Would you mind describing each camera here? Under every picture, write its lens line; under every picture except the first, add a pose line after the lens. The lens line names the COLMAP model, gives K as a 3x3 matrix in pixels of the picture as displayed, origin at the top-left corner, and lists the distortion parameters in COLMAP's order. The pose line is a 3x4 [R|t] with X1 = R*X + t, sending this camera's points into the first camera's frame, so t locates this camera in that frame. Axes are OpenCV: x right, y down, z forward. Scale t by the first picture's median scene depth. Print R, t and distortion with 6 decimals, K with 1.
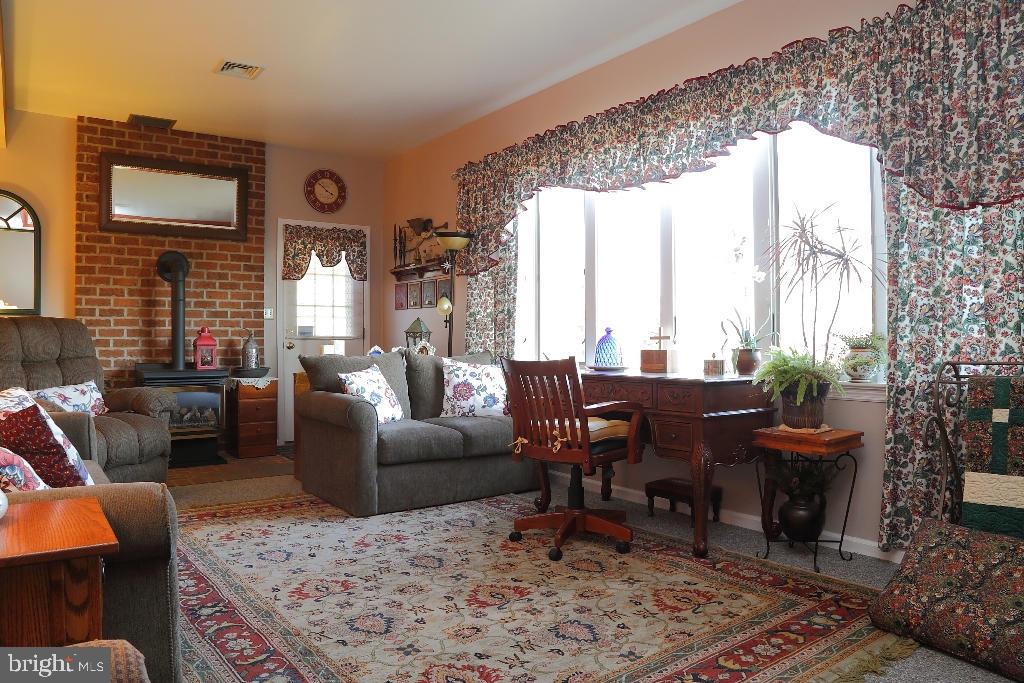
lens RADIAL K [[711.0, 0, 507.2], [0, 711.0, 344.2], [0, 0, 1]] dist [-0.120648, 0.069400]
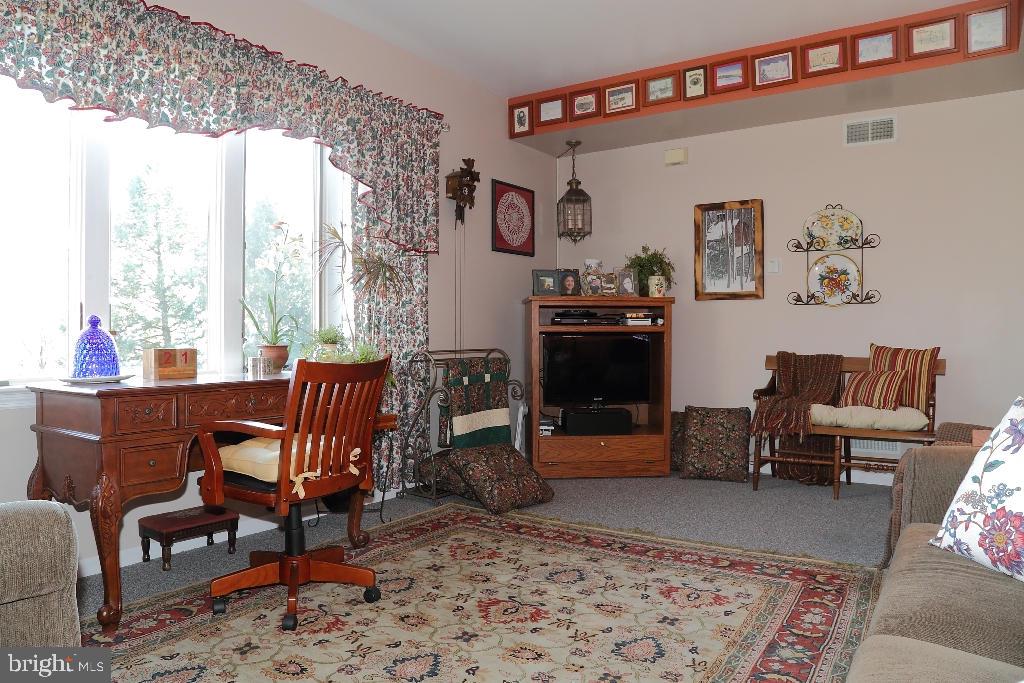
lens RADIAL K [[711.0, 0, 507.2], [0, 711.0, 344.2], [0, 0, 1]] dist [-0.120648, 0.069400]
pose [[-0.334788, -0.008654, 0.942254, -0.908467], [0.010202, 0.999866, 0.012808, -0.006836], [-0.942238, 0.013901, -0.334655, 1.347061]]
